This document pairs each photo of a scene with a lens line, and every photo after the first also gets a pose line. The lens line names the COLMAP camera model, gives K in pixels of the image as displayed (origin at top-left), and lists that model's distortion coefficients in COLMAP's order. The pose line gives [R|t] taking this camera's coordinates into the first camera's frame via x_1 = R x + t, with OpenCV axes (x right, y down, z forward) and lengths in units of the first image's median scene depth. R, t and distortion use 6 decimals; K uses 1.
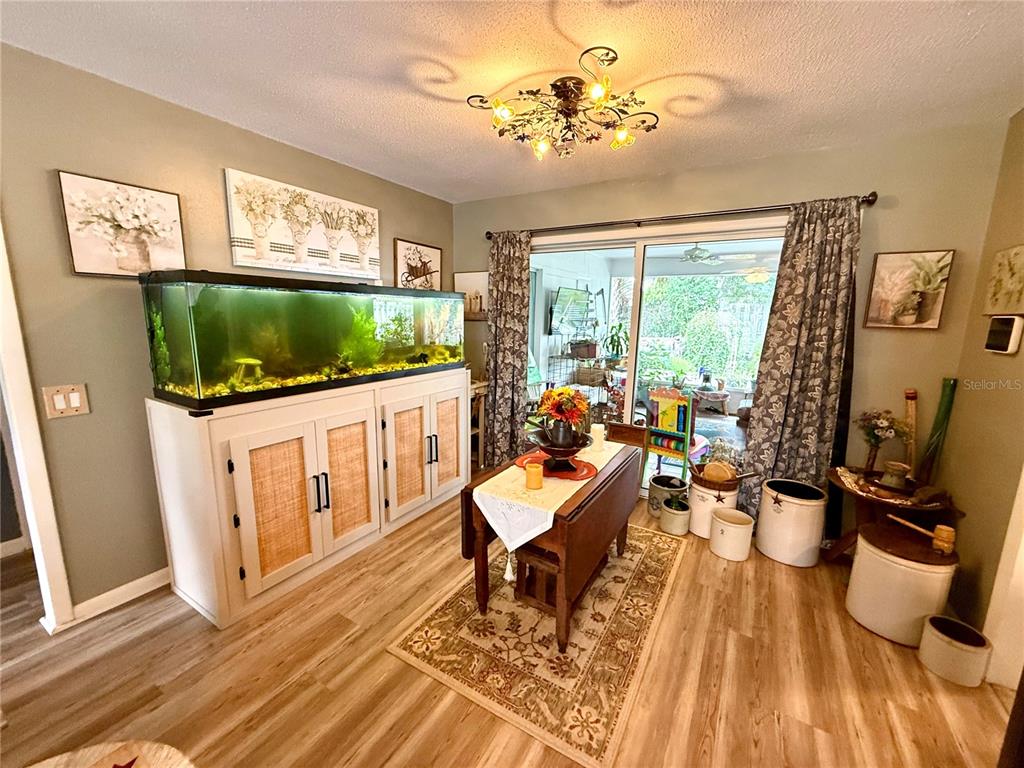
lens RADIAL K [[408.6, 0, 511.7], [0, 408.6, 384.2], [0, 0, 1]] dist [-0.000474, 0.000227]
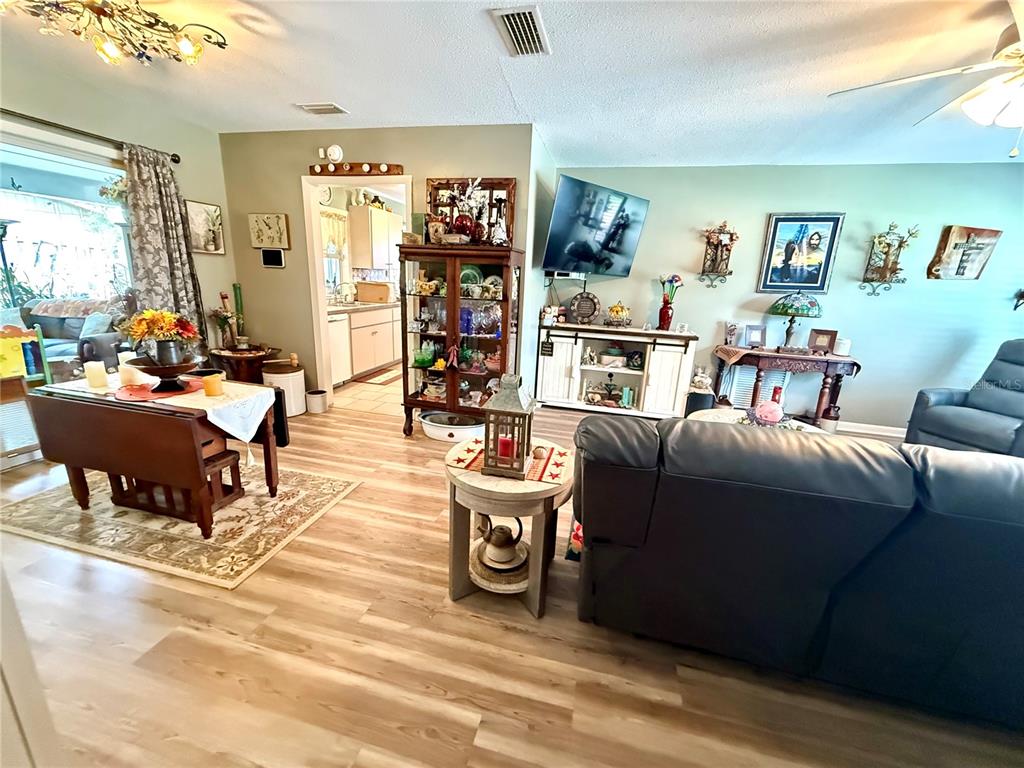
lens RADIAL K [[408.6, 0, 511.9], [0, 408.6, 382.6], [0, 0, 1]] dist [-0.000474, 0.000227]
pose [[-0.300245, -0.274178, 0.913608, -1.159242], [0.111860, 0.941069, 0.319180, -0.049165], [-0.947281, 0.198028, -0.251881, 0.470936]]
